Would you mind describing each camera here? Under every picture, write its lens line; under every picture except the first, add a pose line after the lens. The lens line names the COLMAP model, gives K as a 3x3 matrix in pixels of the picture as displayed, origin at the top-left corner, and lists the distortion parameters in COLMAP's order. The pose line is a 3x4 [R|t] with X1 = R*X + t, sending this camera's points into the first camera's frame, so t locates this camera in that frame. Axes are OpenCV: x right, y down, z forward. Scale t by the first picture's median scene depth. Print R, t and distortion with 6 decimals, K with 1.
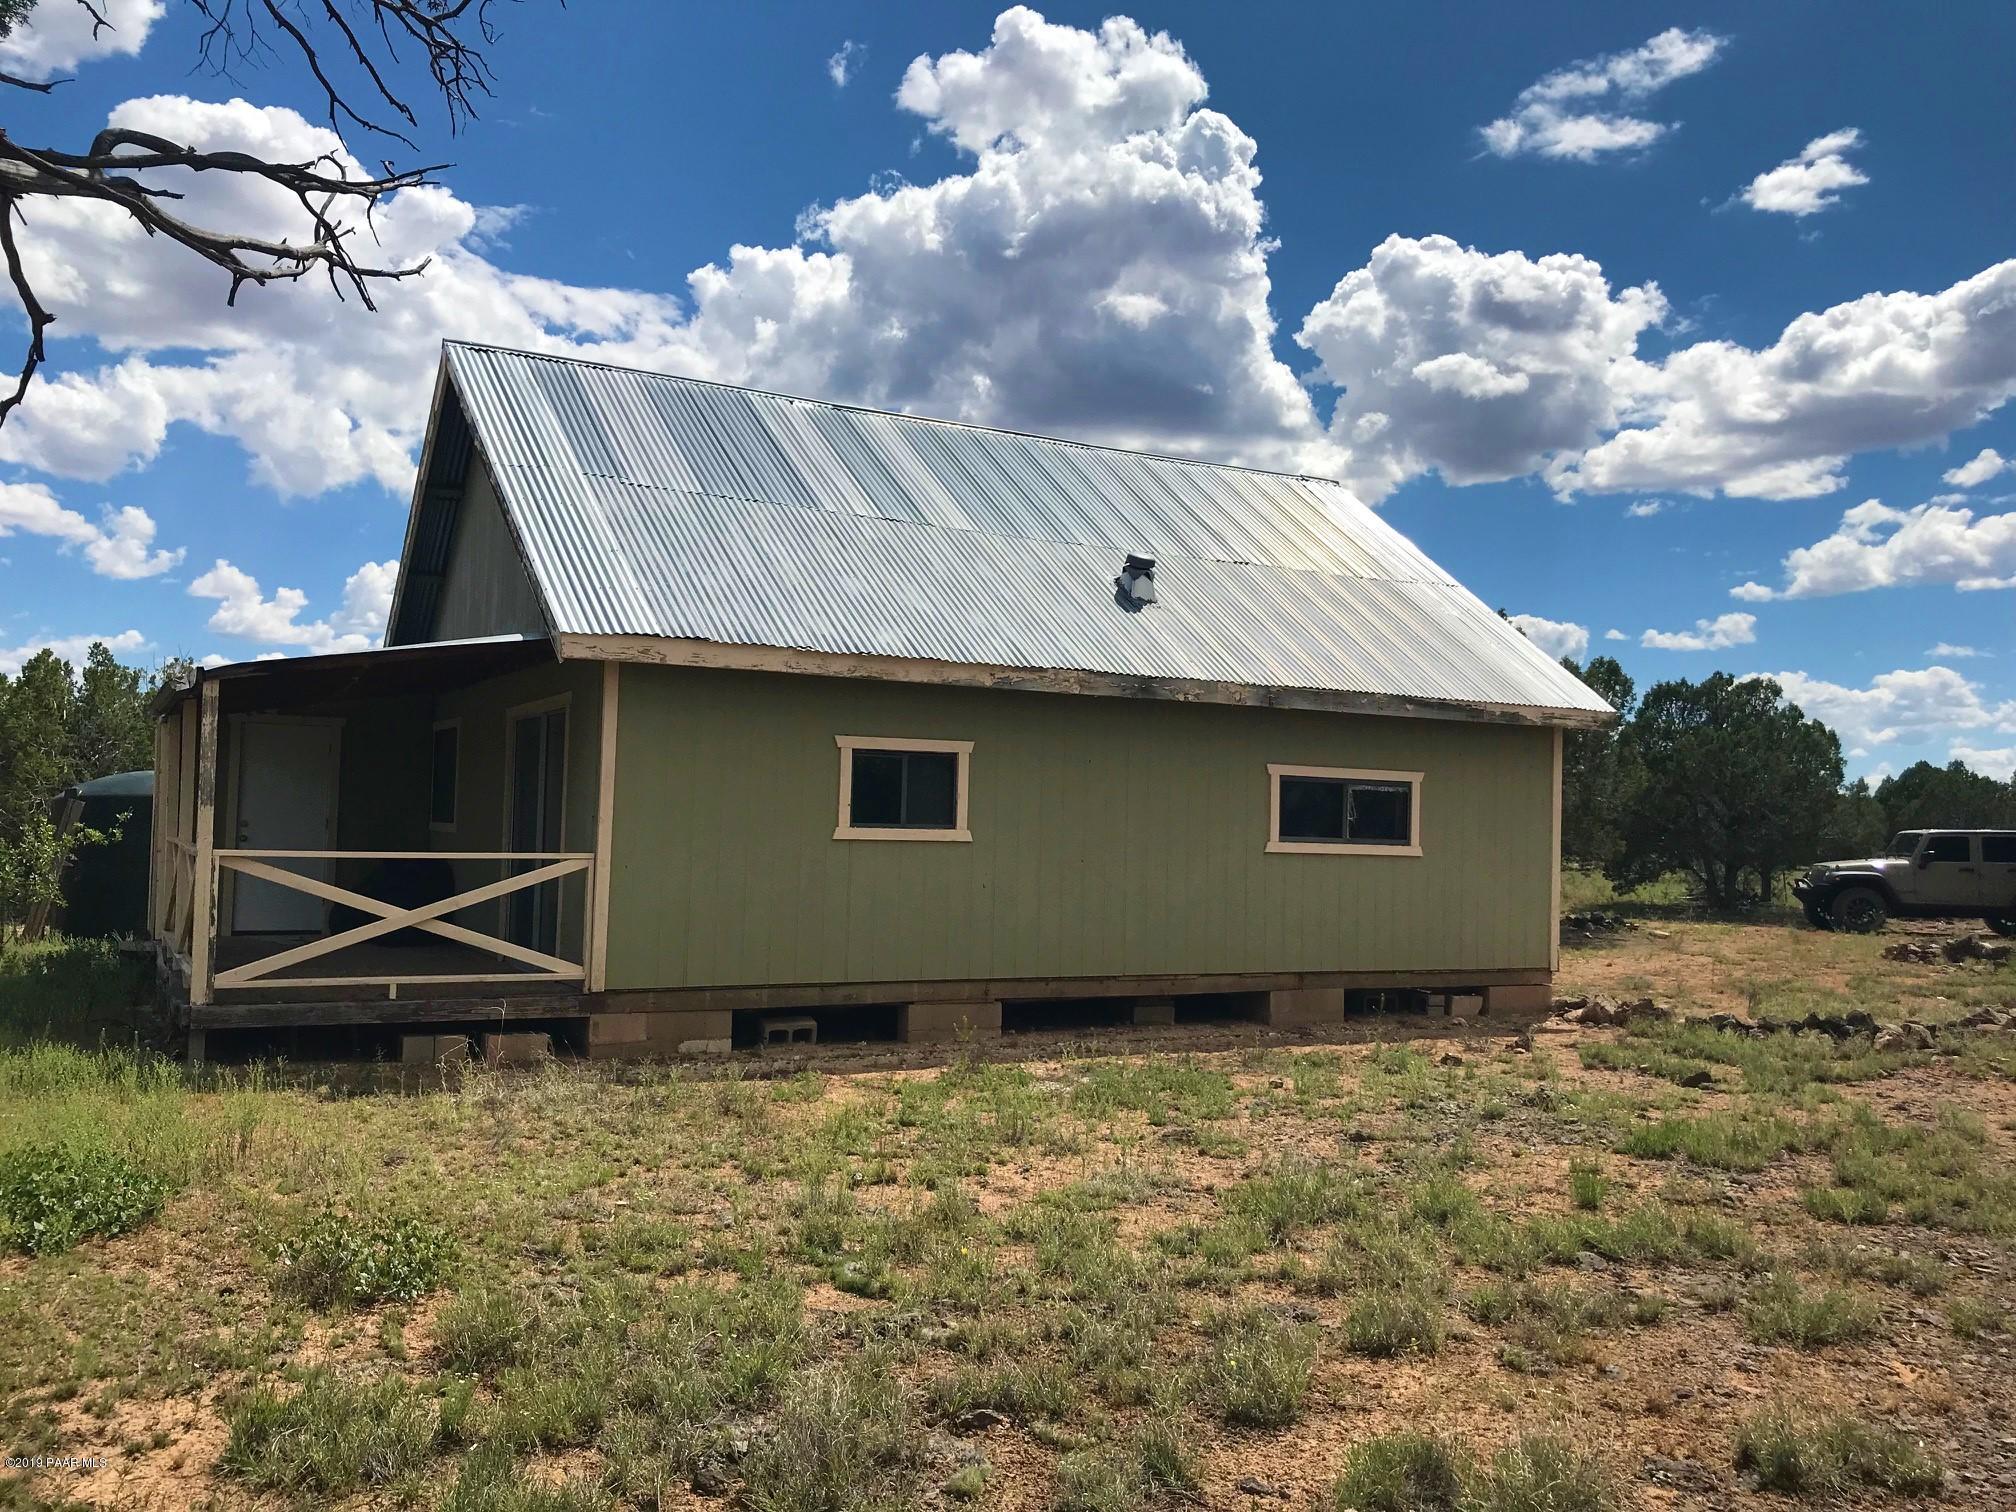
lens RADIAL K [[1680.0, 0, 1015.2], [0, 1680.0, 725.6], [0, 0, 1]] dist [0.200787, -0.673036]
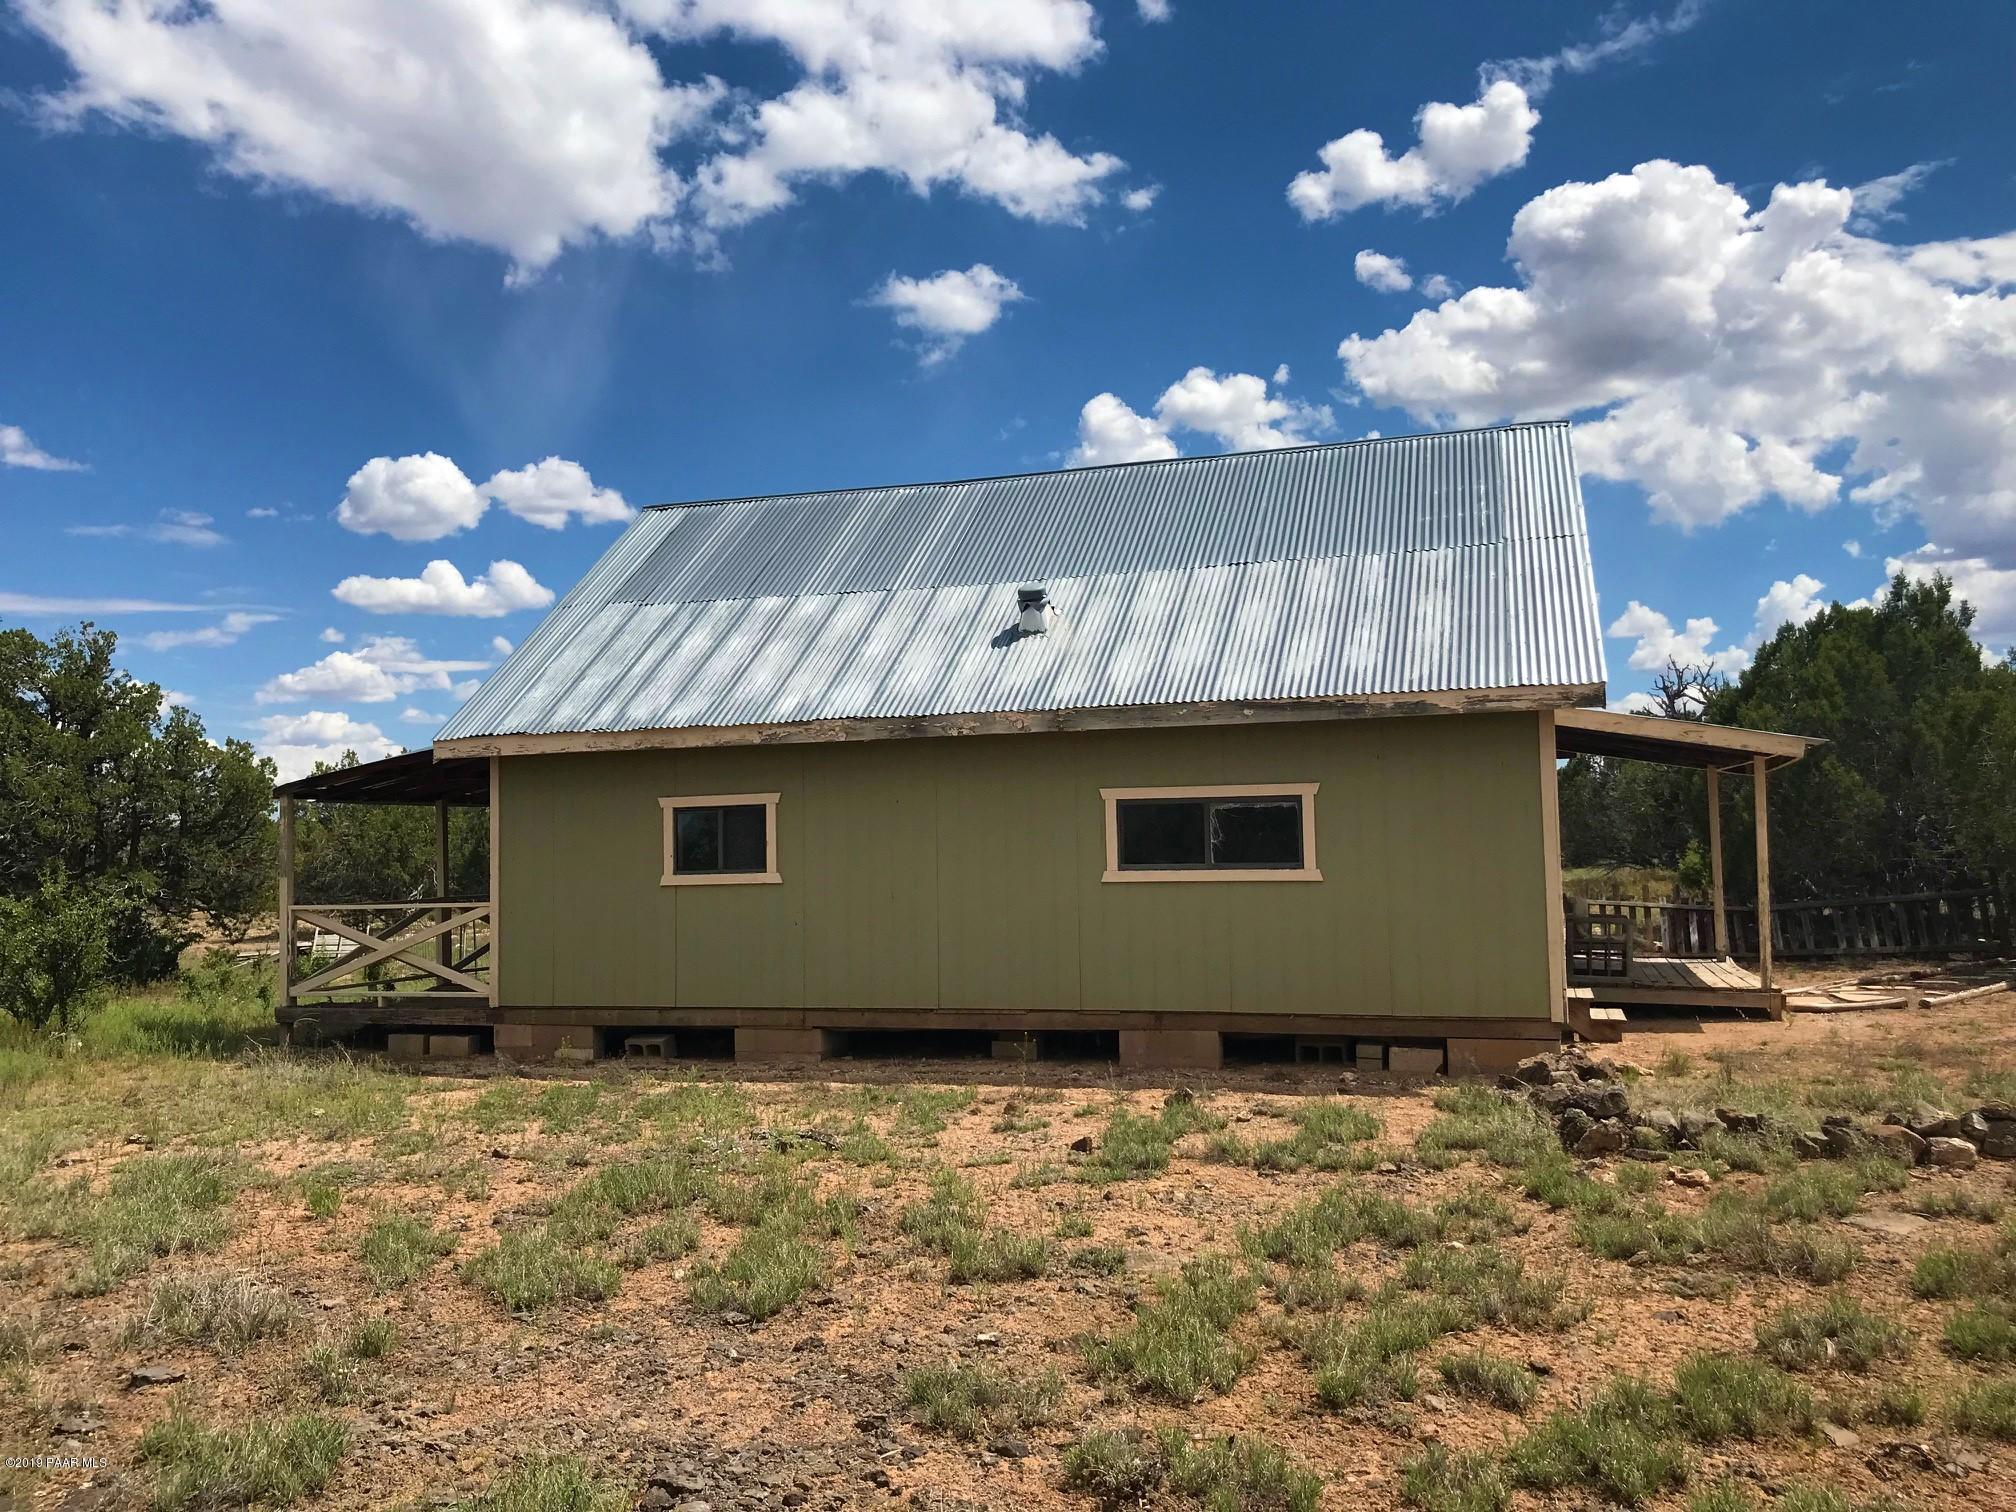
lens RADIAL K [[1673.2, 0, 1009.4], [0, 1673.2, 706.2], [0, 0, 1]] dist [0.096484, -0.130792]
pose [[0.670941, -0.101870, -0.734480, 0.804967], [0.082163, 0.994632, -0.062896, 0.031293], [0.736945, -0.018147, 0.675709, 0.327215]]
